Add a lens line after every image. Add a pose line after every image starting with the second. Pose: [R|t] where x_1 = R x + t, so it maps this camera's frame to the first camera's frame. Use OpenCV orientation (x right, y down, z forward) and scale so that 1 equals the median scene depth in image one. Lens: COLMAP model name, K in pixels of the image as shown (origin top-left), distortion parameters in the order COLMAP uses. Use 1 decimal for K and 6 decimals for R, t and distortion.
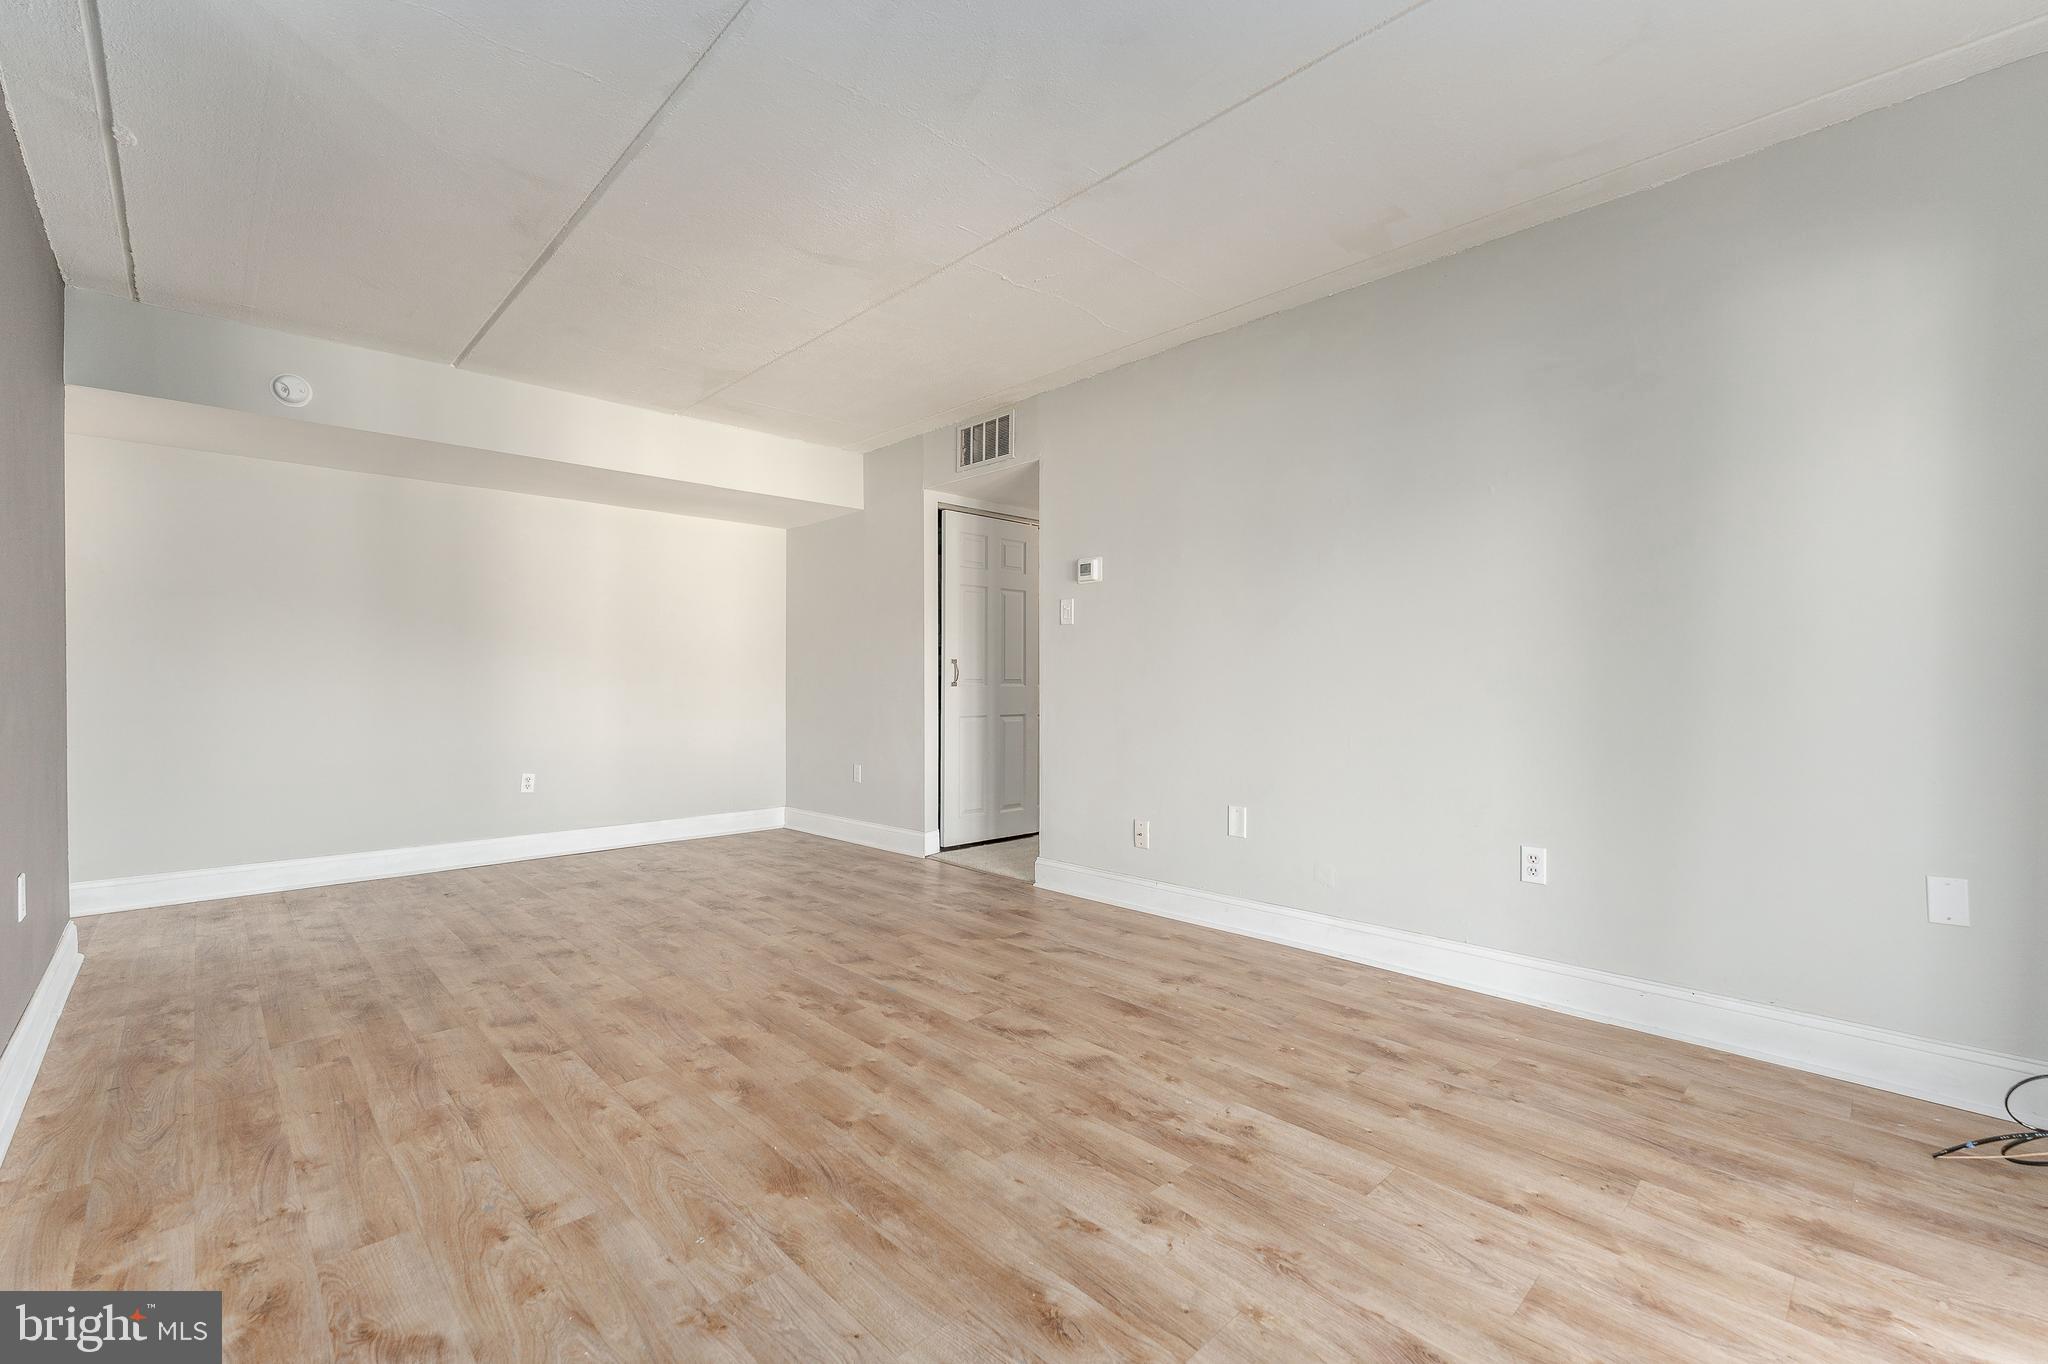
lens RADIAL K [[871.5, 0, 1014.9], [0, 871.5, 693.8], [0, 0, 1]] dist [-0.008009, 0.001710]
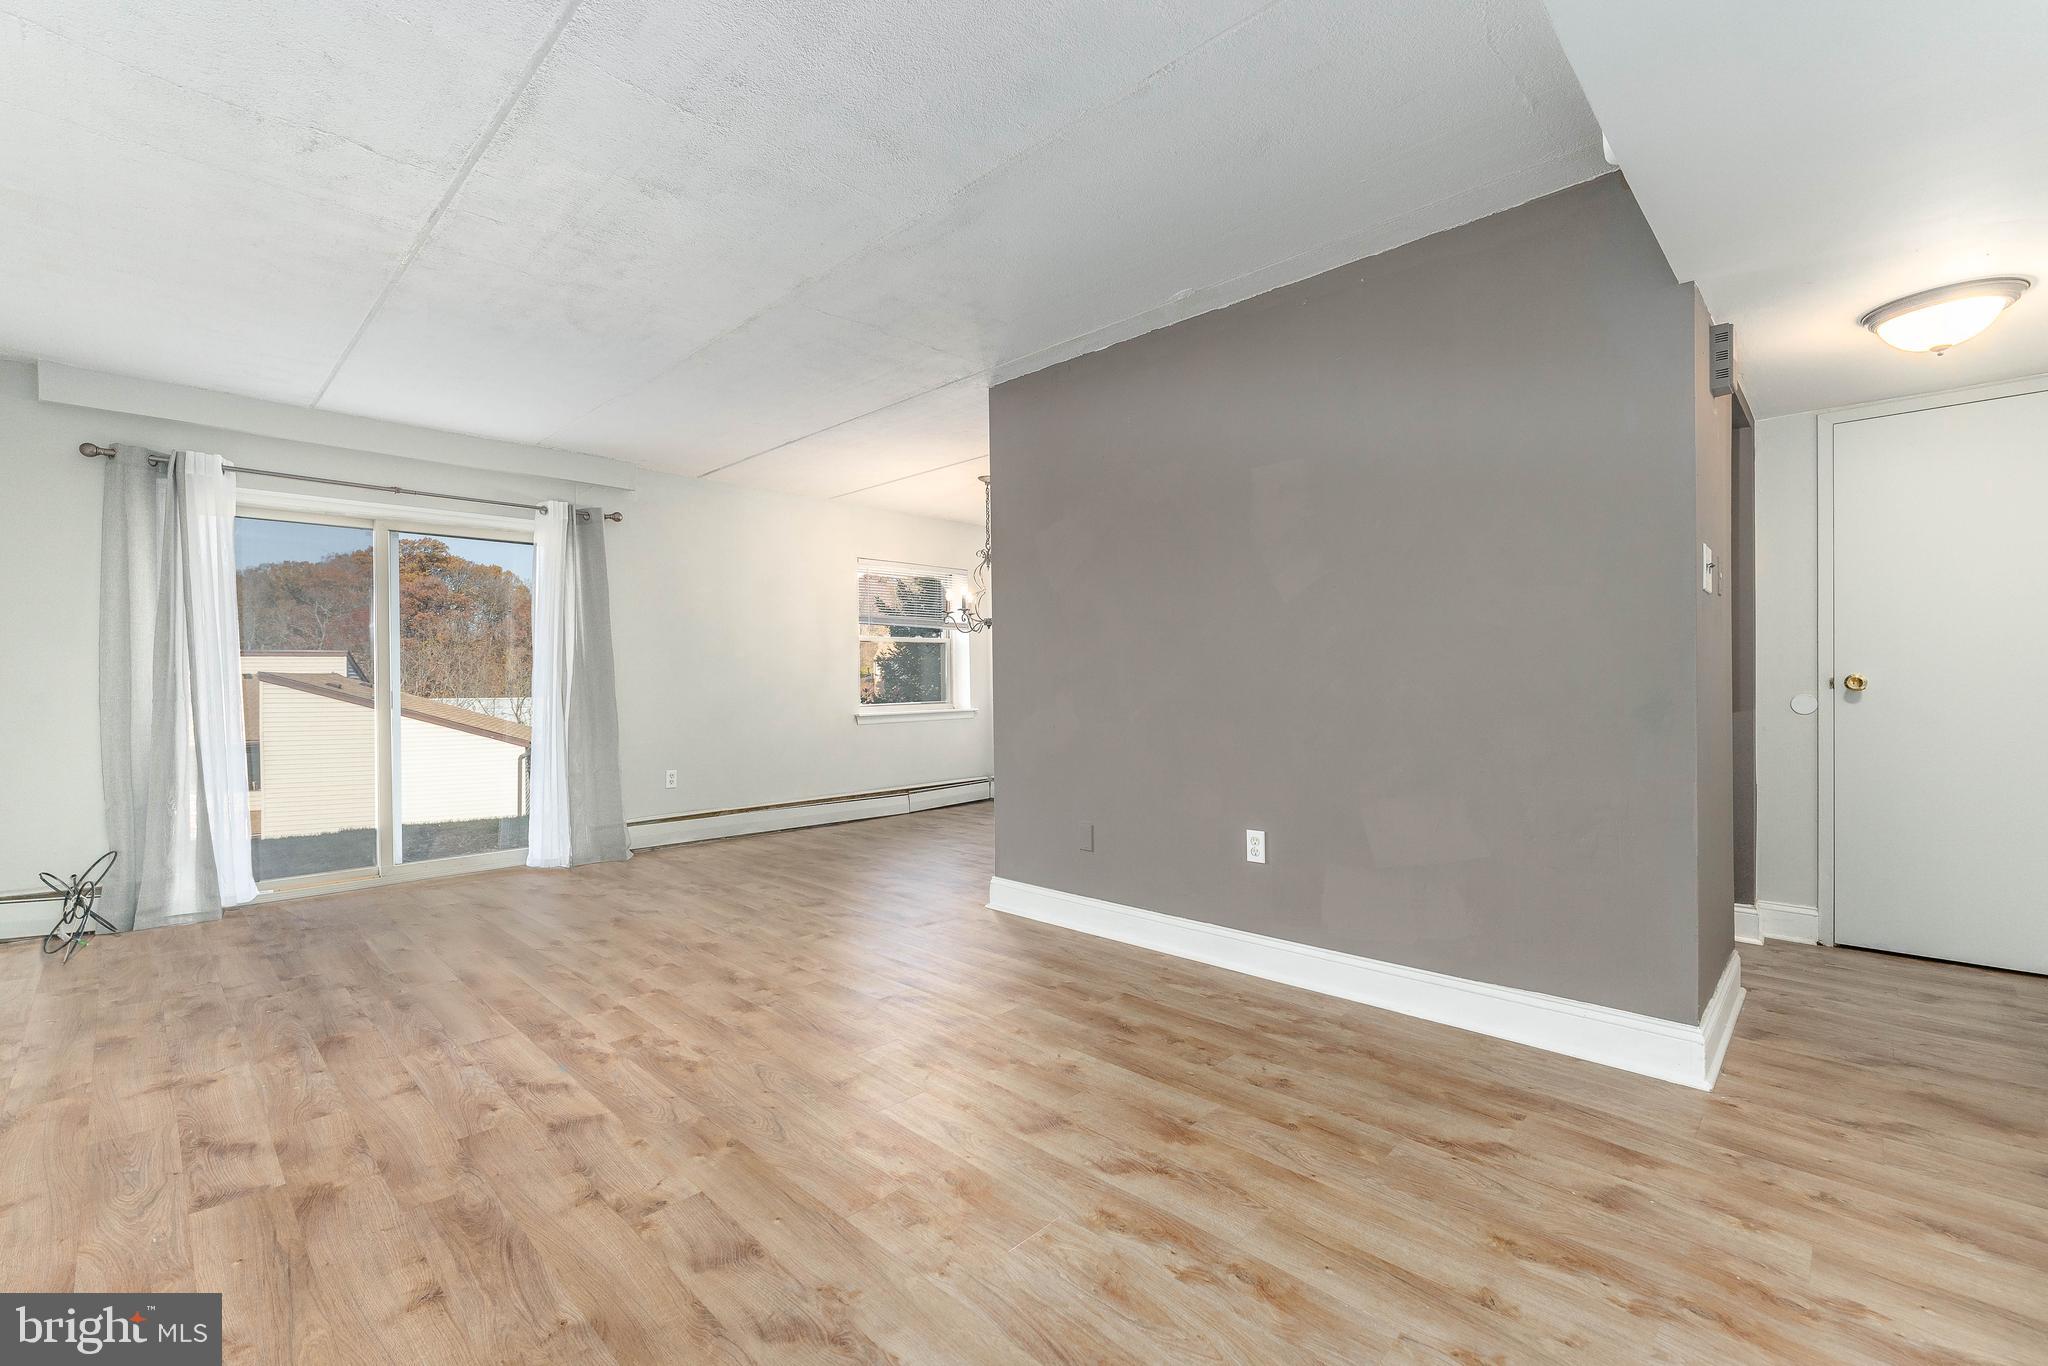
lens RADIAL K [[871.5, 0, 1001.3], [0, 871.5, 694.1], [0, 0, 1]] dist [-0.008009, 0.001710]
pose [[-0.999630, 0.009353, -0.025559, -0.576898], [0.008523, 0.999439, 0.032394, -0.047040], [0.025847, 0.032164, -0.999148, 1.940004]]
